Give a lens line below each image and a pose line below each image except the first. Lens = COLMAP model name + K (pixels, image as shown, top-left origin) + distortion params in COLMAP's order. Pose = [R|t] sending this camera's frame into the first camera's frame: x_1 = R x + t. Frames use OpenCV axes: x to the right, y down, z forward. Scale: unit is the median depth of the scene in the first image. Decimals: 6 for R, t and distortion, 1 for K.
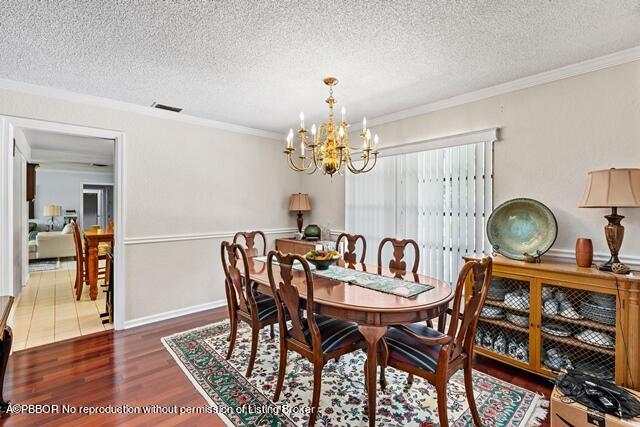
lens RADIAL K [[292.3, 0, 323.5], [0, 292.3, 212.3], [0, 0, 1]] dist [-0.000670, -0.000289]
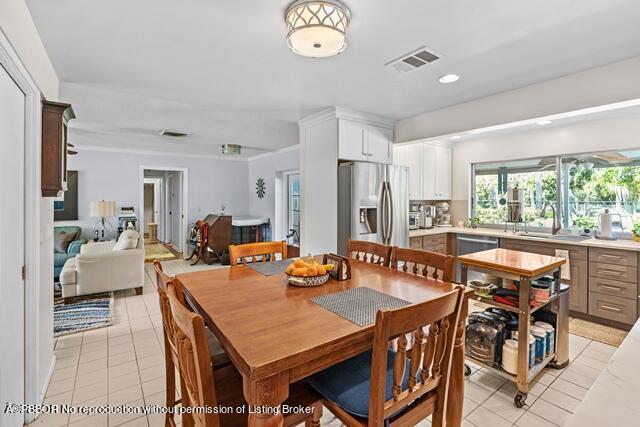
lens RADIAL K [[290.3, 0, 320.6], [0, 290.3, 201.5], [0, 0, 1]] dist [0.000339, 0.000070]
pose [[0.994540, 0.001085, -0.104355, -0.367852], [-0.001388, 0.999995, -0.002833, -0.020827], [0.104351, 0.002963, 0.994536, 0.396140]]
